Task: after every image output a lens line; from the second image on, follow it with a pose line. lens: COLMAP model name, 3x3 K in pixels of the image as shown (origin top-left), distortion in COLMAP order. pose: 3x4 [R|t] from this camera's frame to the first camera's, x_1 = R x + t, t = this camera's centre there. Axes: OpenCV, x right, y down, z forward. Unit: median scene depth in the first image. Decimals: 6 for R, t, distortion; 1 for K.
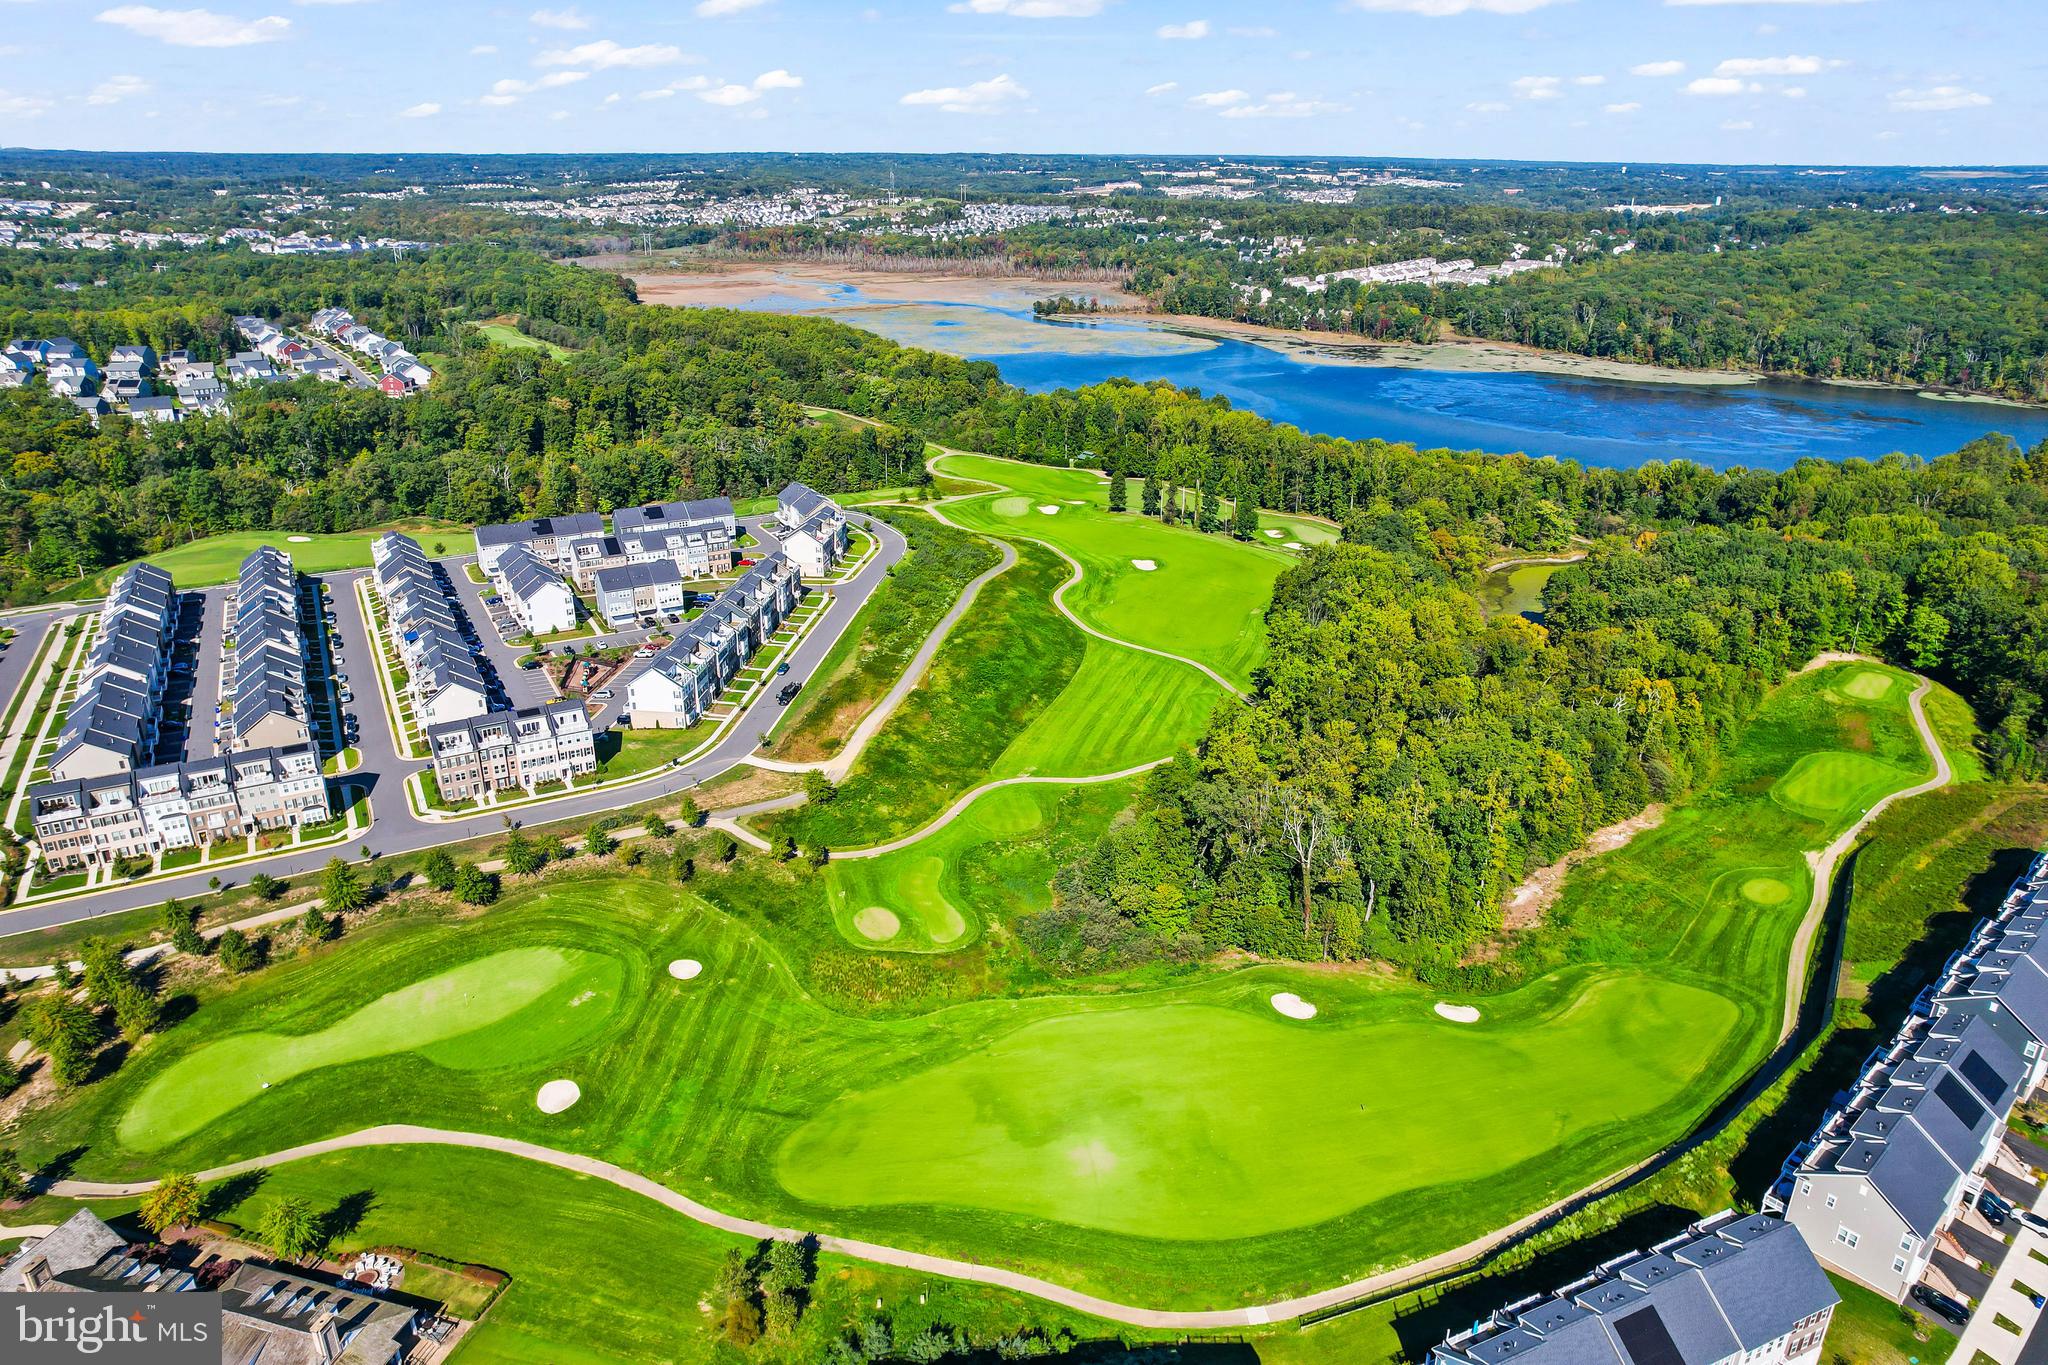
lens RADIAL K [[1306.9, 0, 1024.0], [0, 1306.9, 682.5], [0, 0, 1]] dist [-0.079062, 0.075504]
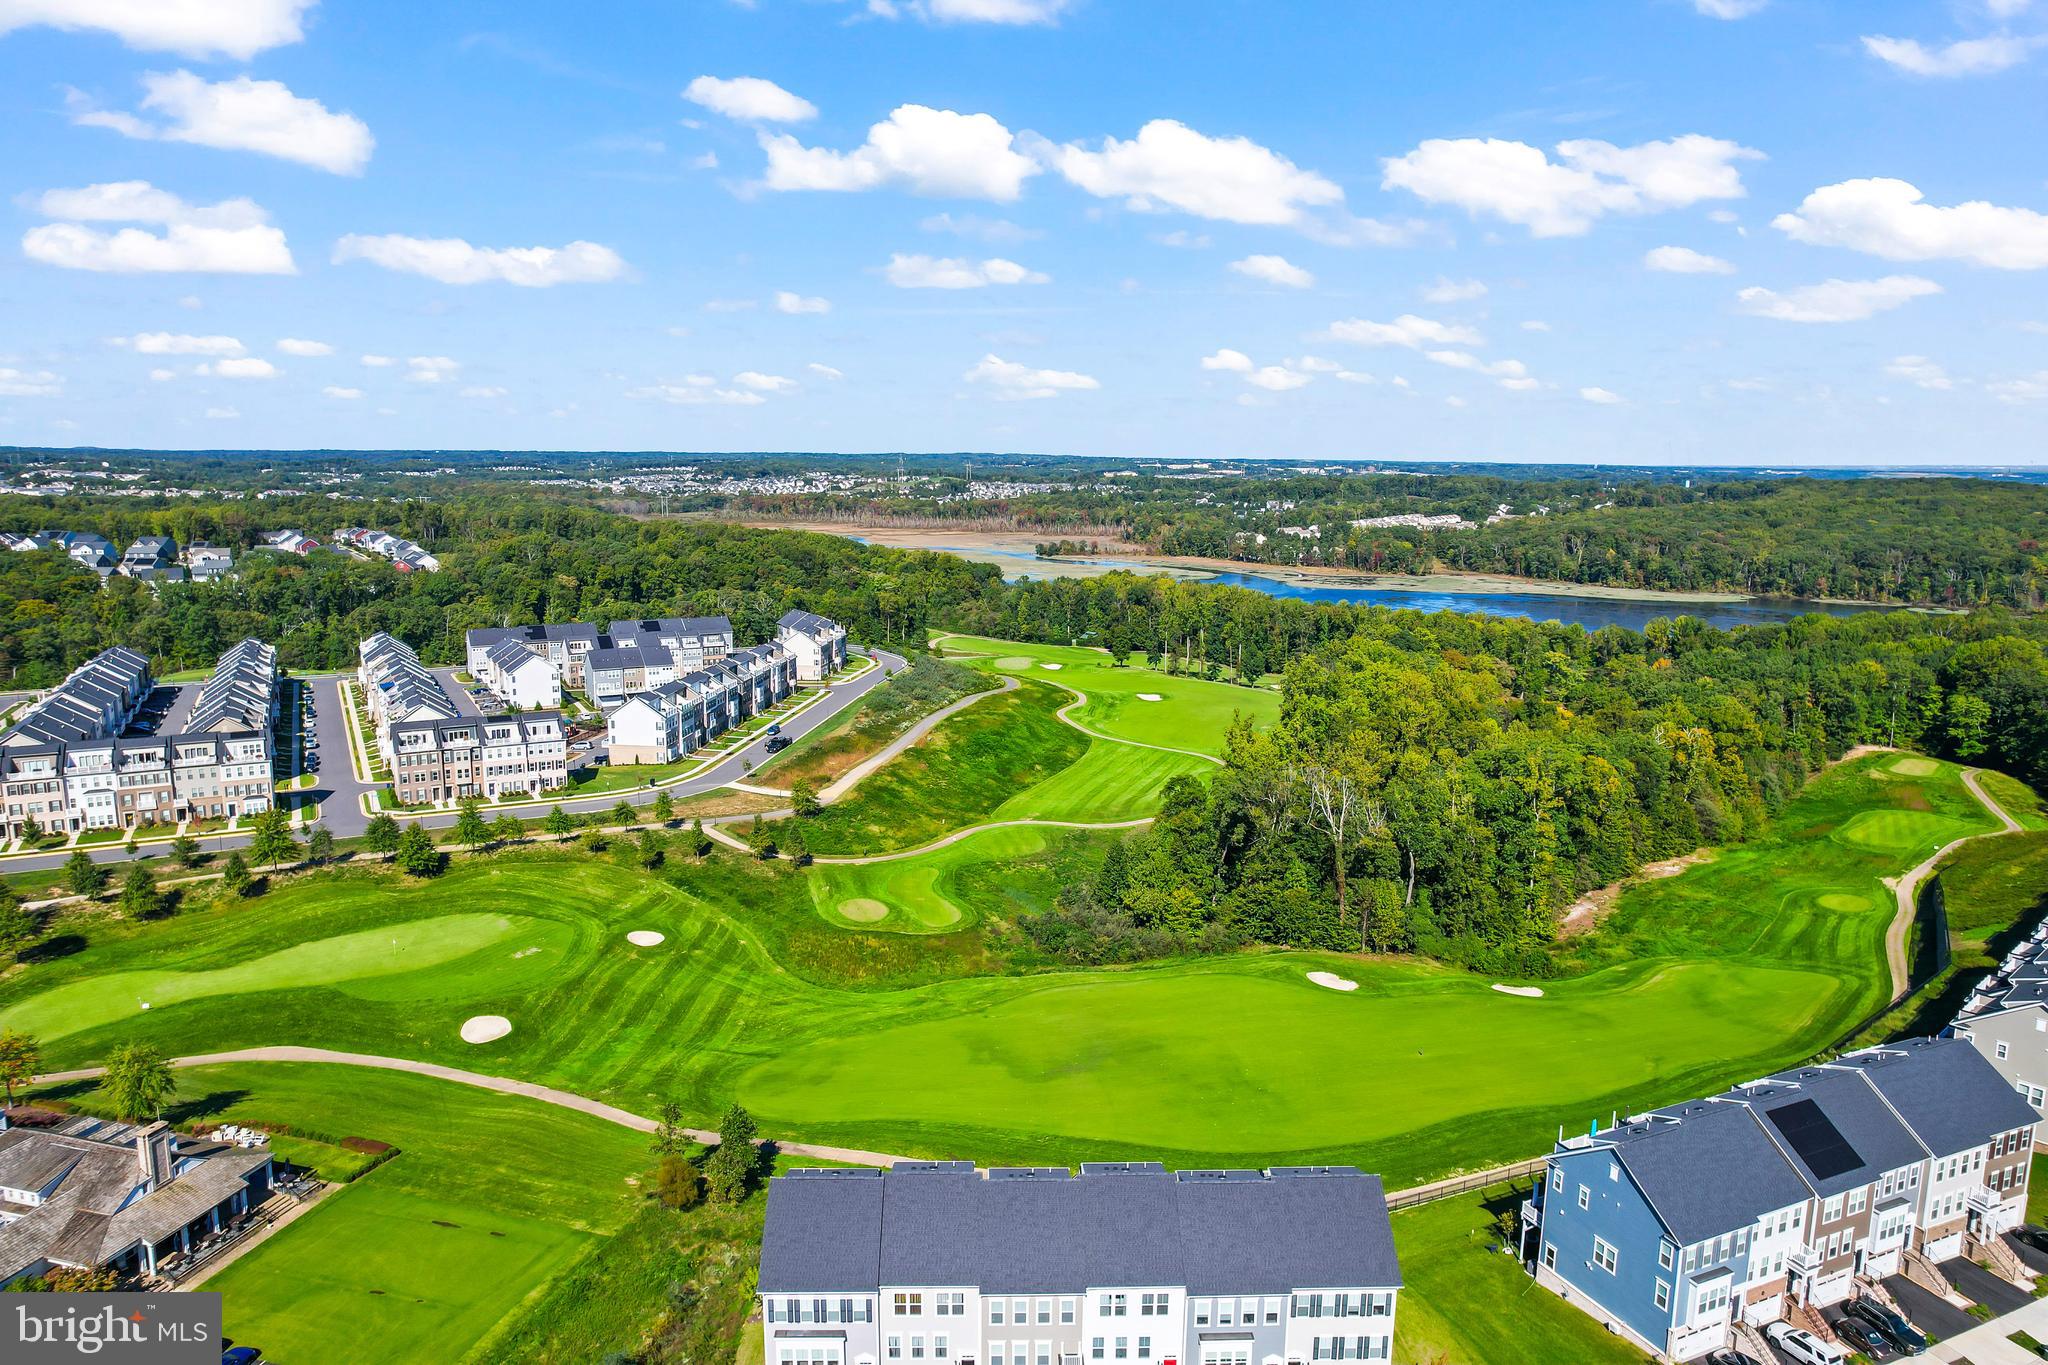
lens RADIAL K [[1306.9, 0, 1024.0], [0, 1306.9, 682.5], [0, 0, 1]] dist [-0.079062, 0.075504]
pose [[0.999987, 0.004841, -0.001253, -0.000964], [-0.004997, 0.976901, -0.213632, 0.160218], [0.000189, 0.213636, 0.976913, 0.063380]]
